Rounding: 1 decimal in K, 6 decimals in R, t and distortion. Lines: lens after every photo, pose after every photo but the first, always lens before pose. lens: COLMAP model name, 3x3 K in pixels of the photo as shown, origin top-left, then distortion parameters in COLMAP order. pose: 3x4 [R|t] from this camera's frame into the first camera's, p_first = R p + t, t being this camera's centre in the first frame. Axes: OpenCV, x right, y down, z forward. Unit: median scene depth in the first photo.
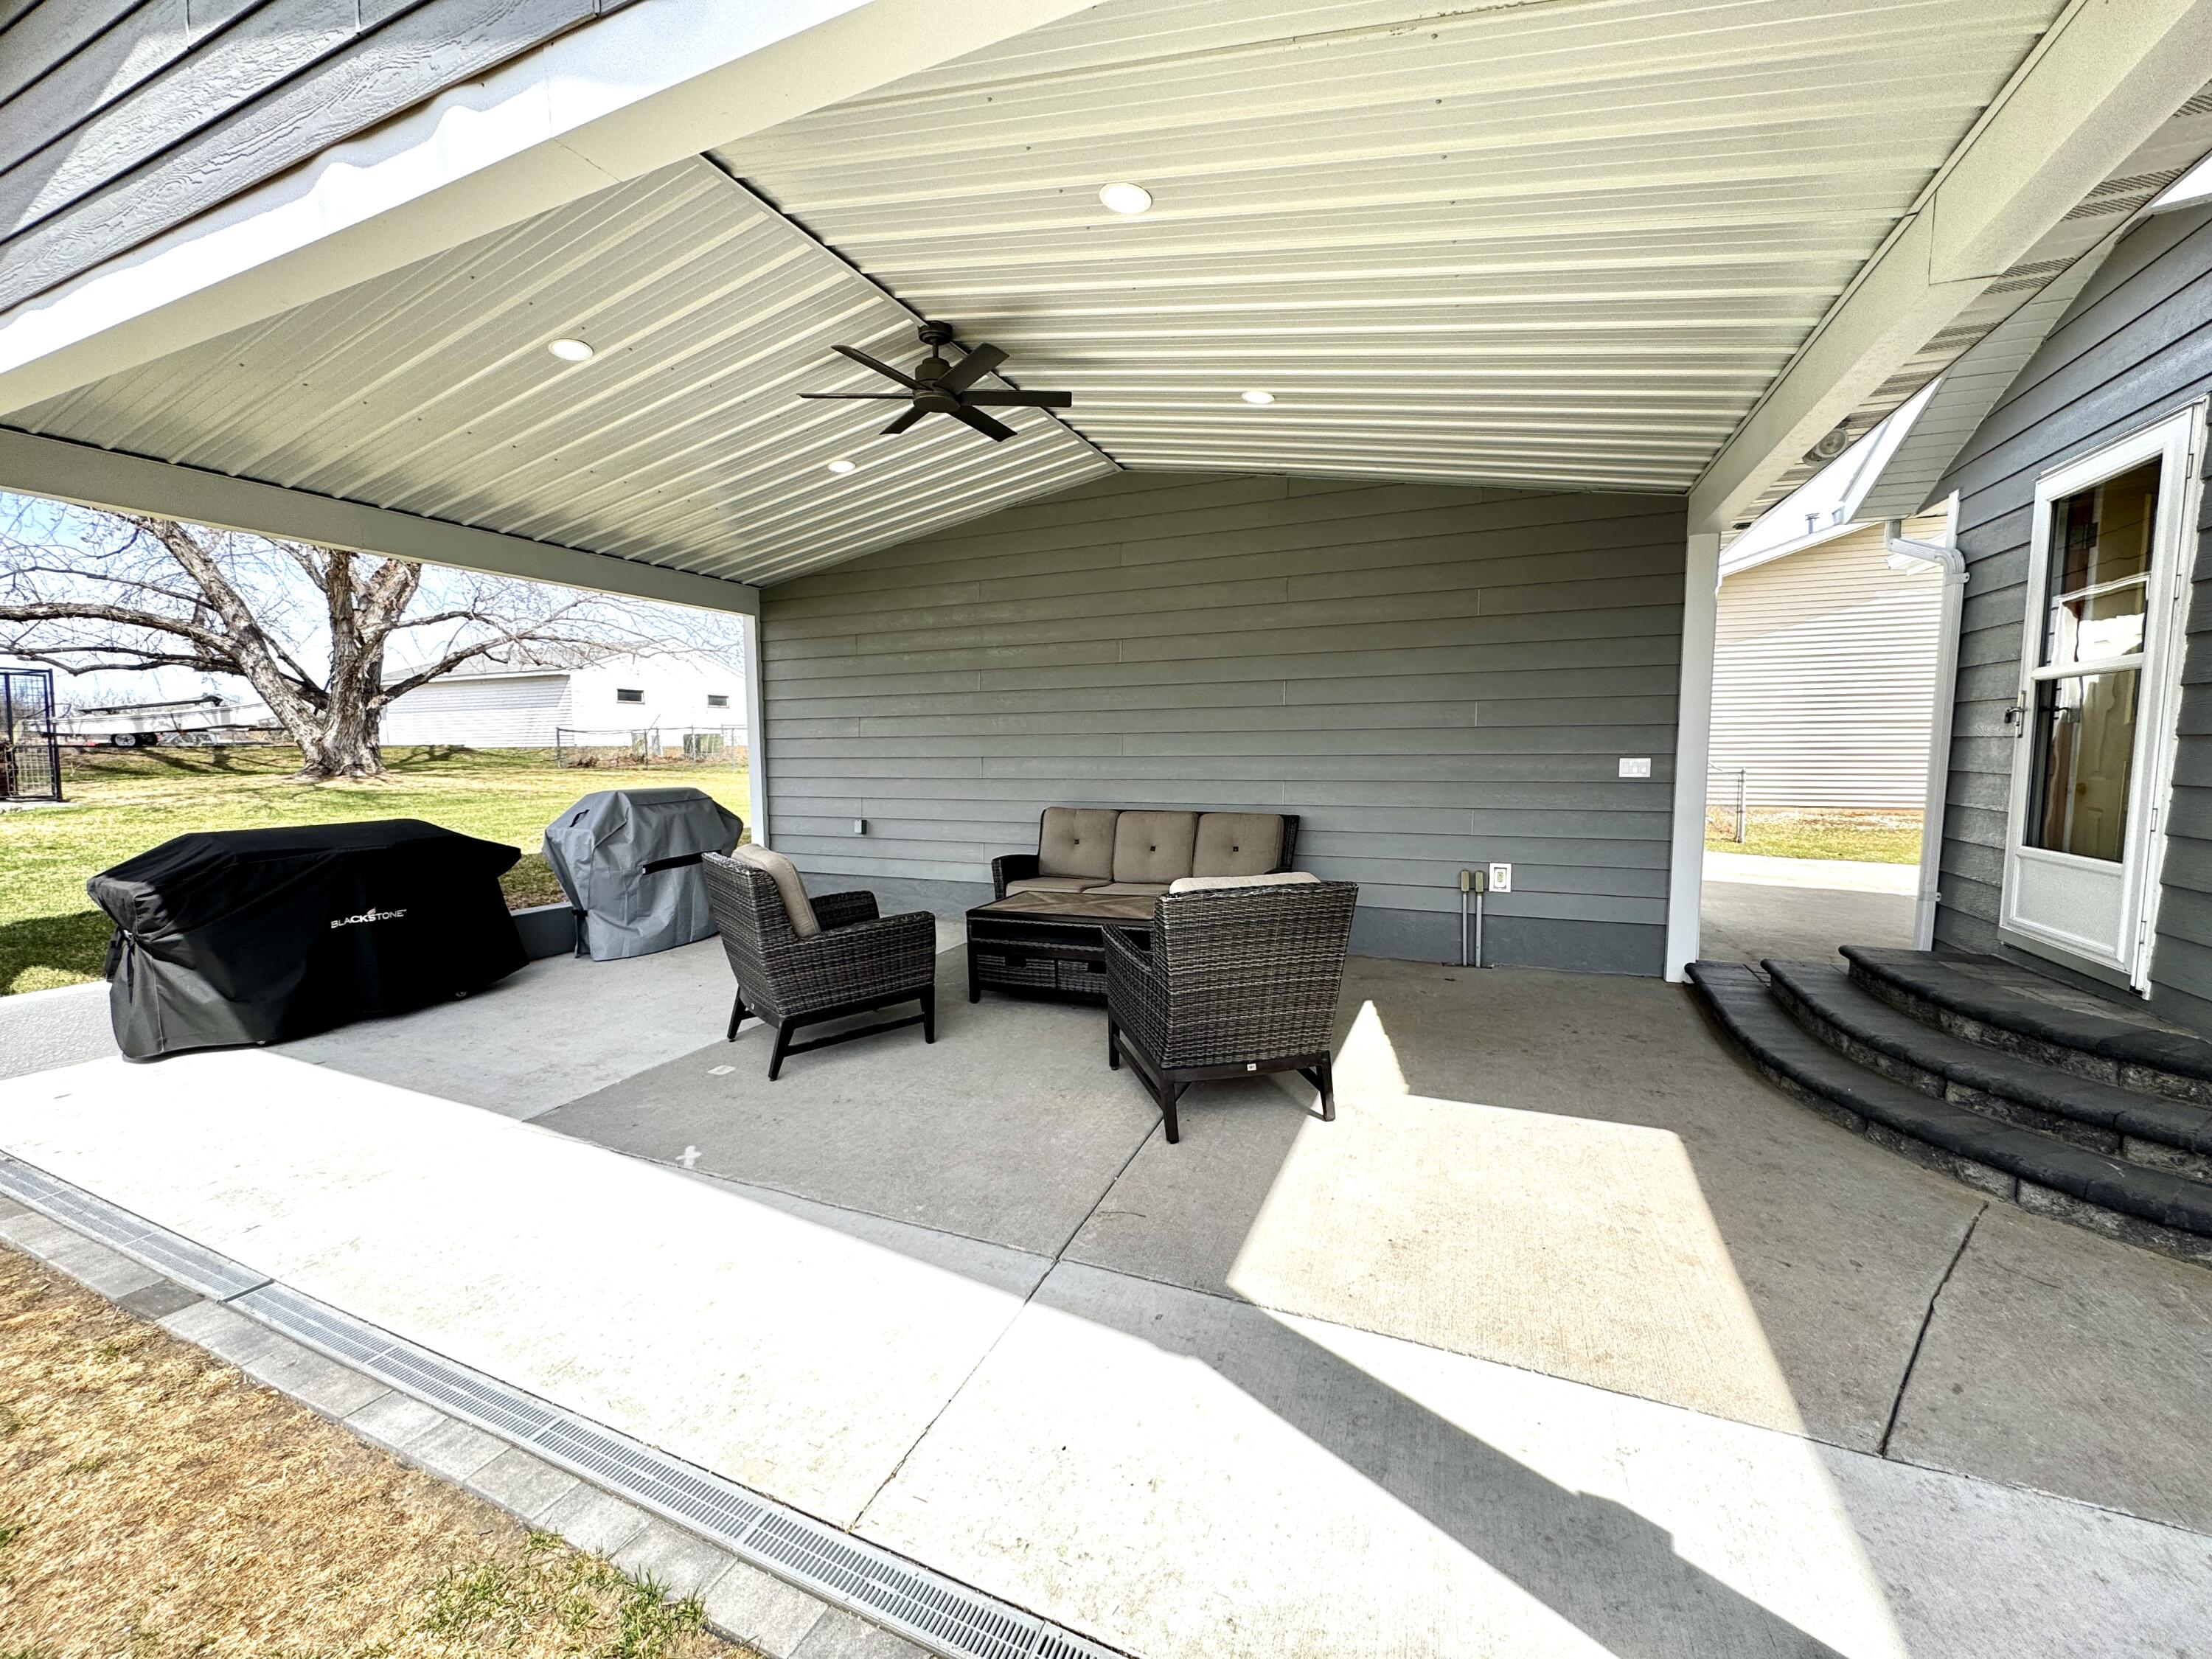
lens RADIAL K [[879.0, 0, 1107.6], [0, 879.0, 829.5], [0, 0, 1]] dist [-0.002740, 0.000424]
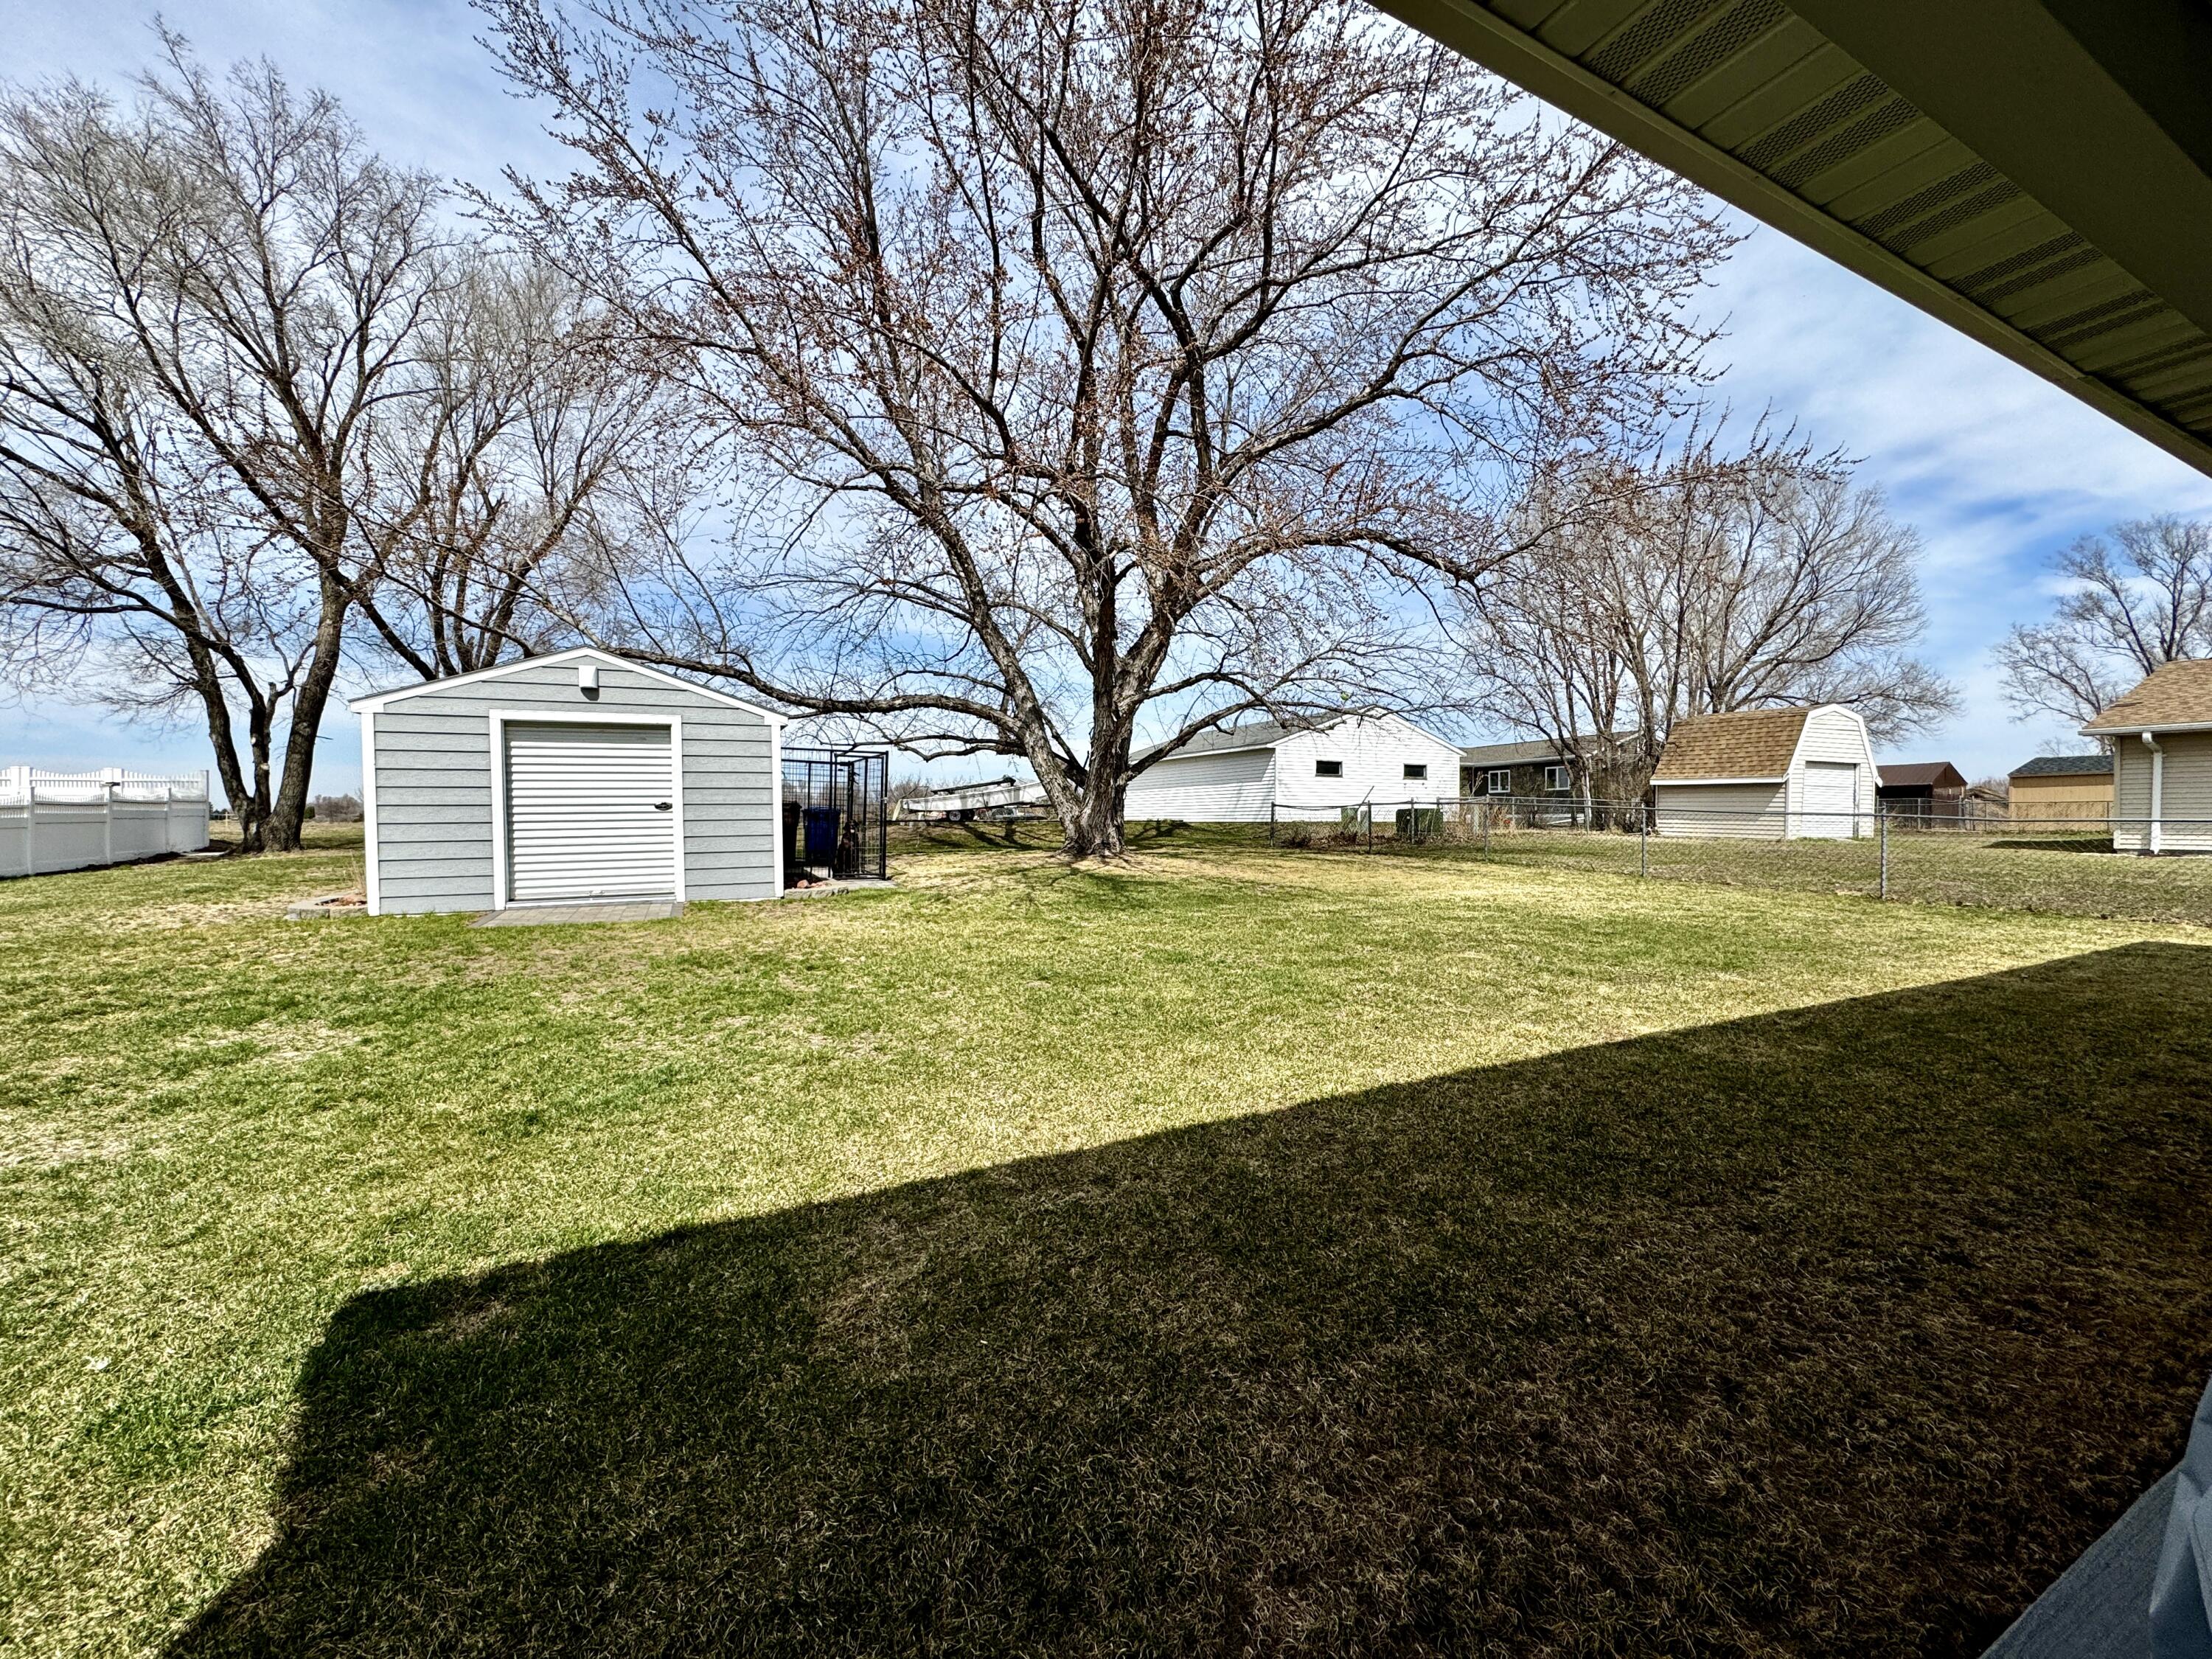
lens RADIAL K [[879.0, 0, 1107.6], [0, 879.0, 829.5], [0, 0, 1]] dist [-0.002740, 0.000424]
pose [[0.768135, 0.013774, -0.640140, -0.236223], [-0.065983, 0.996149, -0.057741, -0.033457], [0.636880, 0.086592, 0.766085, 0.262418]]
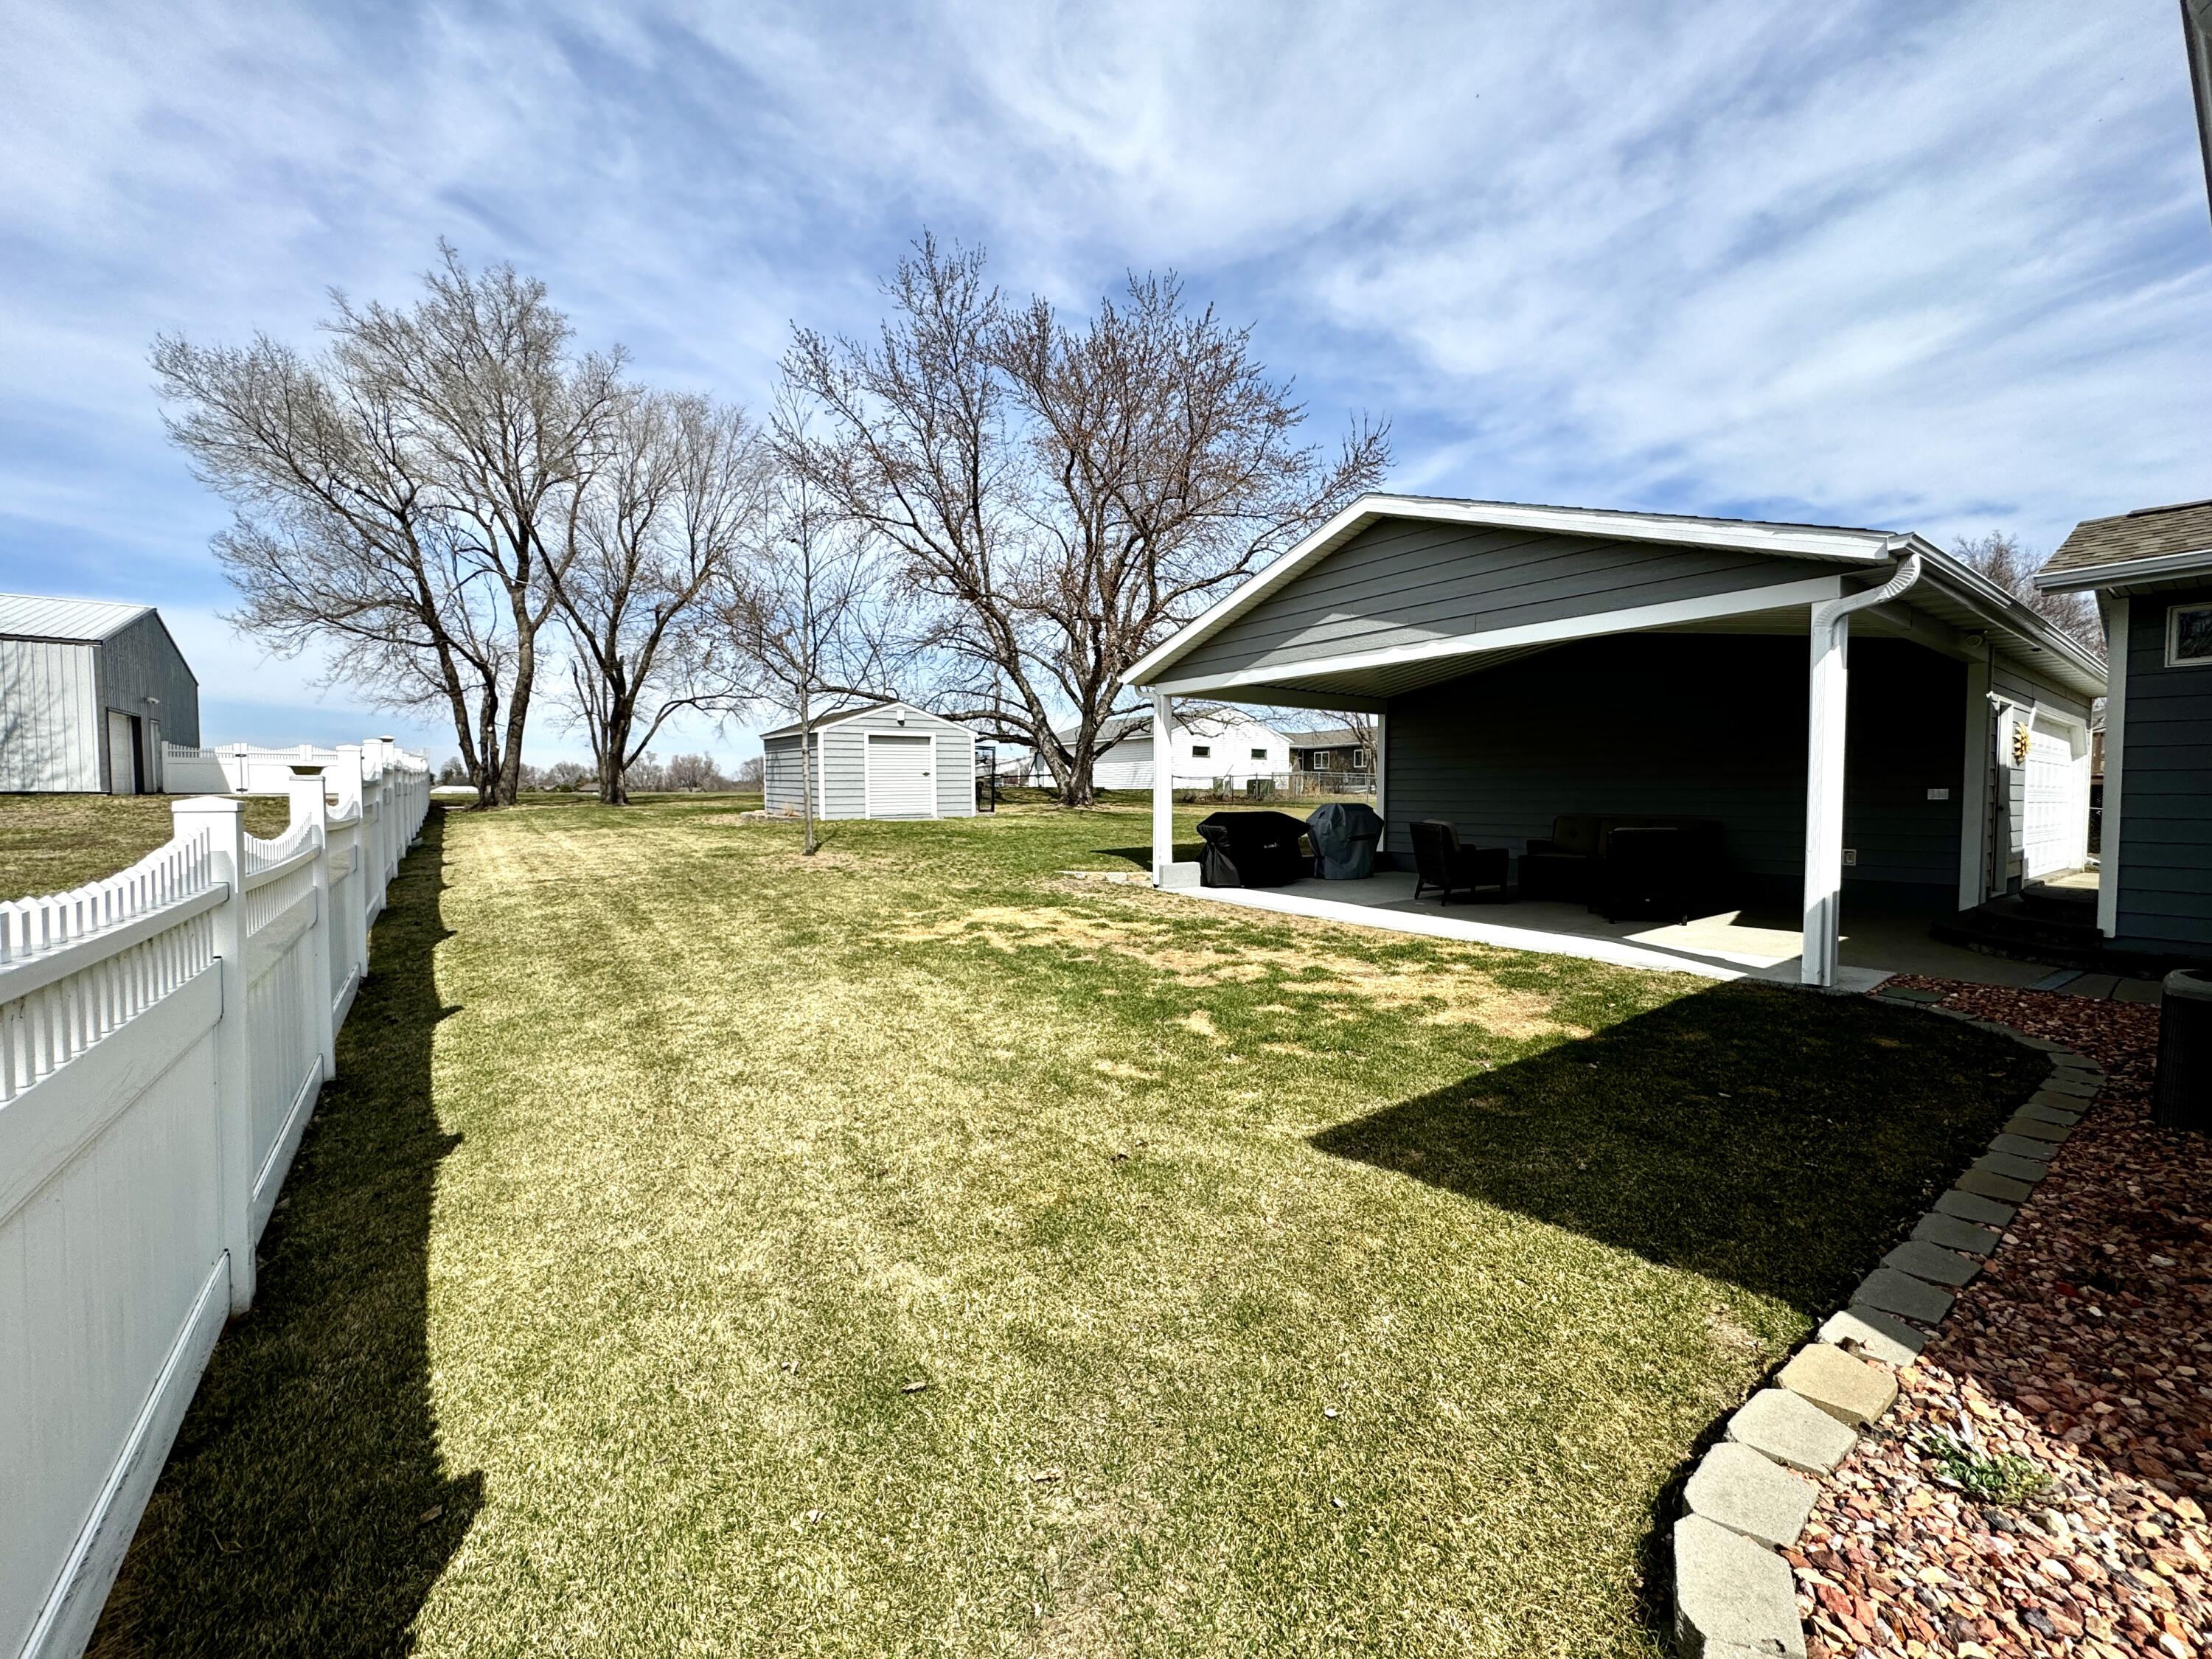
lens RADIAL K [[879.0, 0, 1107.6], [0, 879.0, 829.5], [0, 0, 1]] dist [-0.002740, 0.000424]
pose [[0.862427, 0.027180, -0.505452, 0.019933], [-0.054022, 0.997796, -0.038521, 0.047184], [0.503291, 0.060527, 0.861995, -0.400534]]
